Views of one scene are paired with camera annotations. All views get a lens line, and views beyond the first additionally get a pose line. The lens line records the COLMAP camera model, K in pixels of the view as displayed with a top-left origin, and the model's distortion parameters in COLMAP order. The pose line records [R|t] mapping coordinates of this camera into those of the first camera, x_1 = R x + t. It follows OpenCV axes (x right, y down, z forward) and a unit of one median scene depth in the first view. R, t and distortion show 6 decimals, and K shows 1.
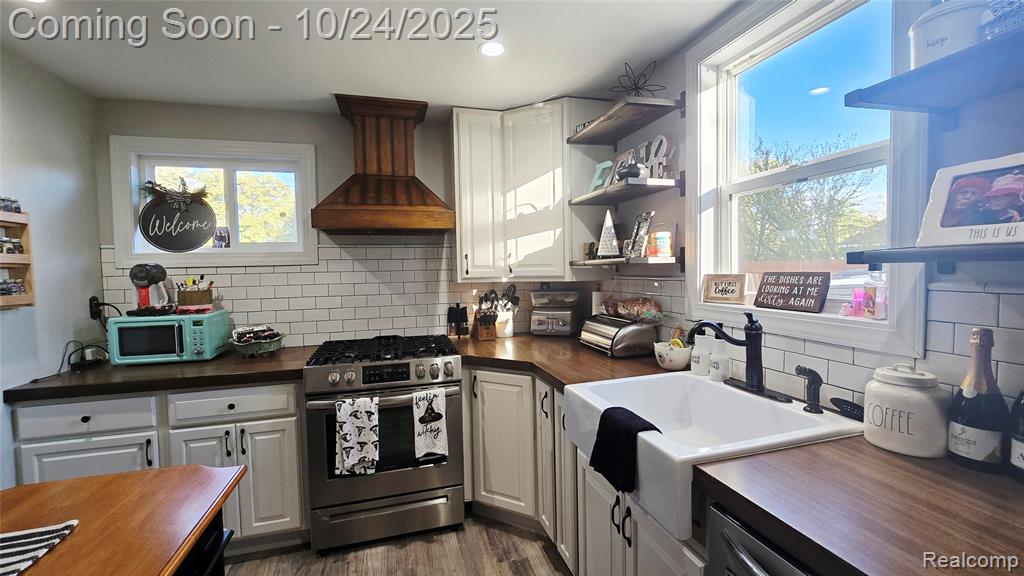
lens RADIAL K [[420.6, 0, 516.3], [0, 420.6, 285.3], [0, 0, 1]] dist [-0.012718, 0.006093]
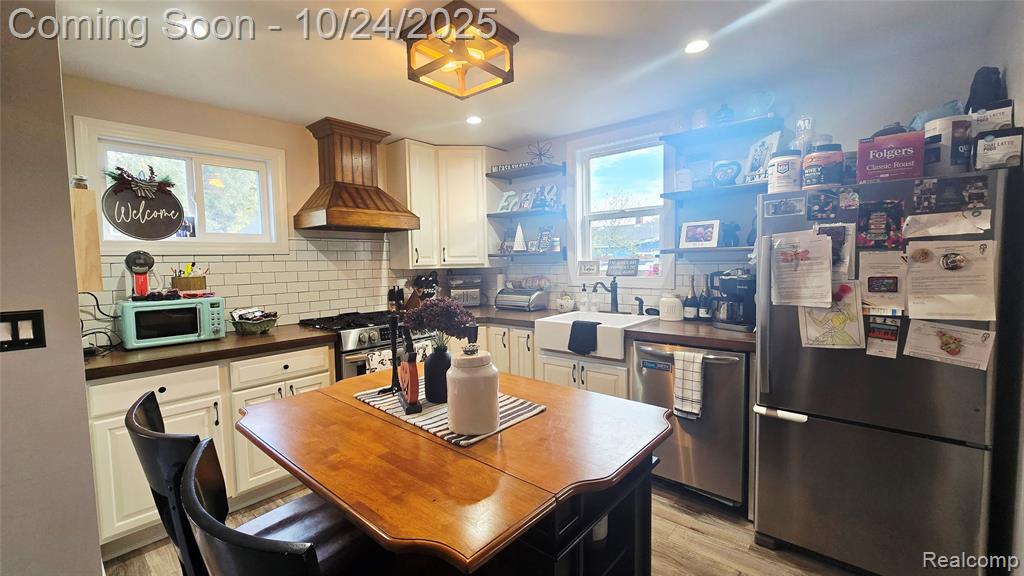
lens RADIAL K [[420.6, 0, 516.3], [0, 420.6, 285.3], [0, 0, 1]] dist [-0.012718, 0.006093]
pose [[0.837123, -0.027706, 0.546312, -0.705458], [0.024780, 0.999612, 0.012724, 0.044224], [-0.546453, 0.002886, 0.837485, -0.373695]]
